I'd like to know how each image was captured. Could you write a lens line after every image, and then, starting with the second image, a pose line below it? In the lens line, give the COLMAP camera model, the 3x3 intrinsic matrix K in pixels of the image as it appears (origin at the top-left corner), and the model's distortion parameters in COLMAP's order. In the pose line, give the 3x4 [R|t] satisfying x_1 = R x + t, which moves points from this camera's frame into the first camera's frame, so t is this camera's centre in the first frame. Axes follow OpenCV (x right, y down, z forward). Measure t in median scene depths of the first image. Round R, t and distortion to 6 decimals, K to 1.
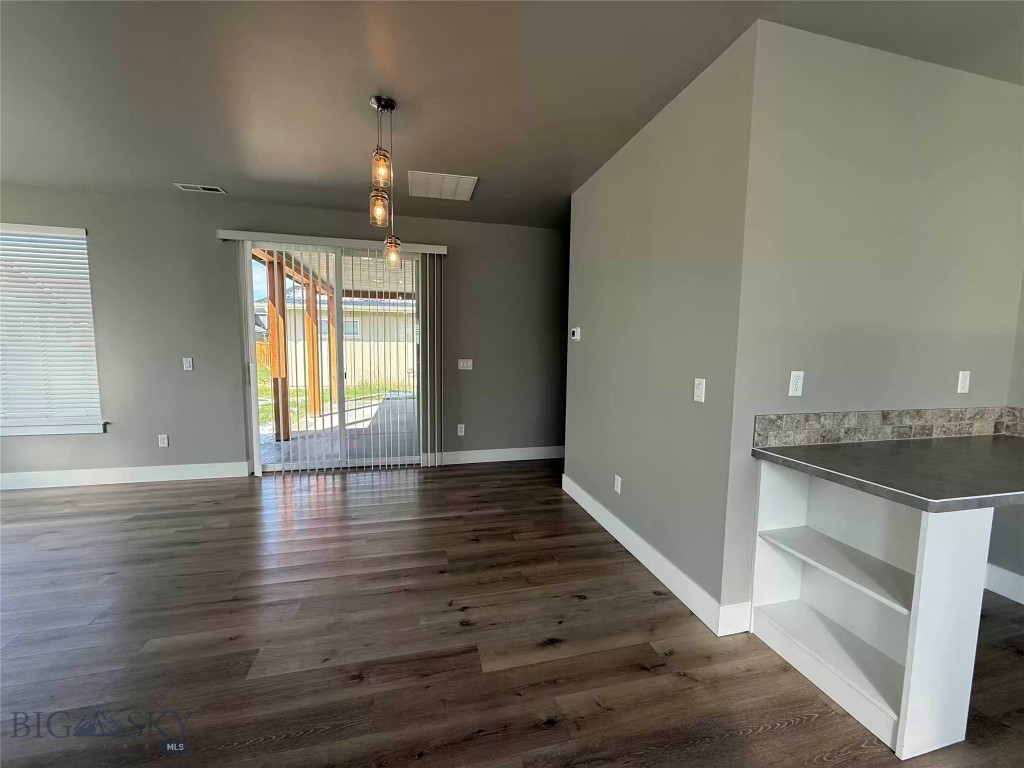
lens RADIAL K [[403.5, 0, 510.5], [0, 403.5, 385.7], [0, 0, 1]] dist [-0.002825, -0.000317]
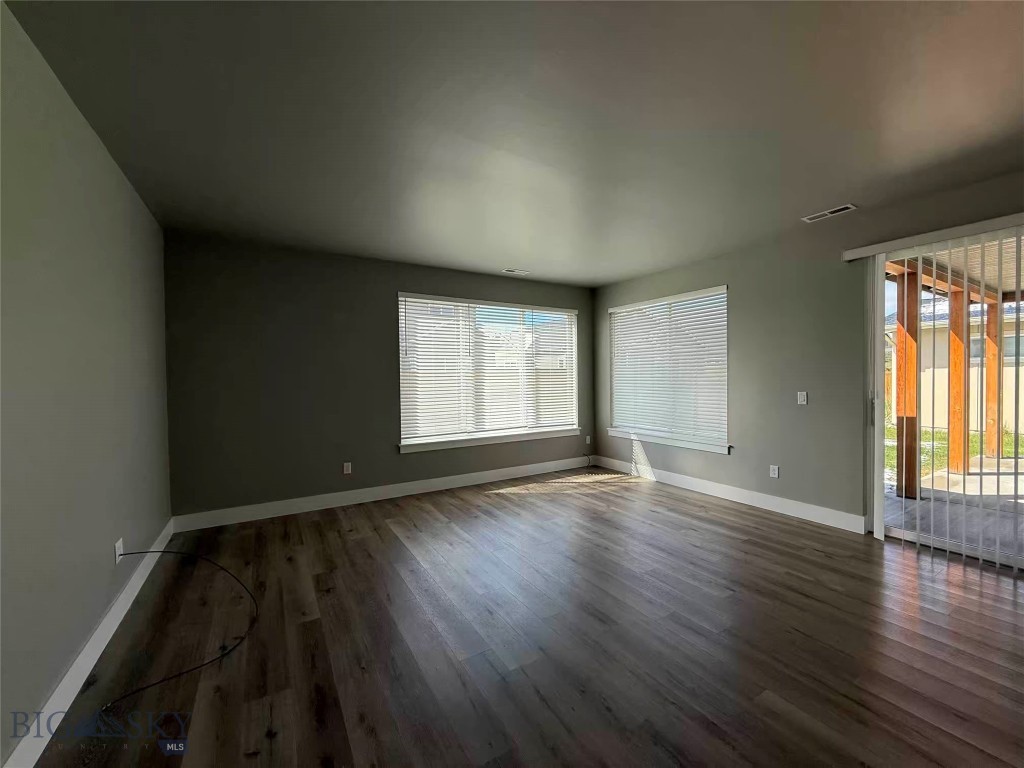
lens RADIAL K [[403.5, 0, 510.5], [0, 403.5, 385.7], [0, 0, 1]] dist [-0.002825, -0.000317]
pose [[0.296231, 0.003212, -0.955111, -0.096030], [-0.074680, 0.997011, -0.019810, -0.013543], [0.952192, 0.077196, 0.295585, 0.044495]]
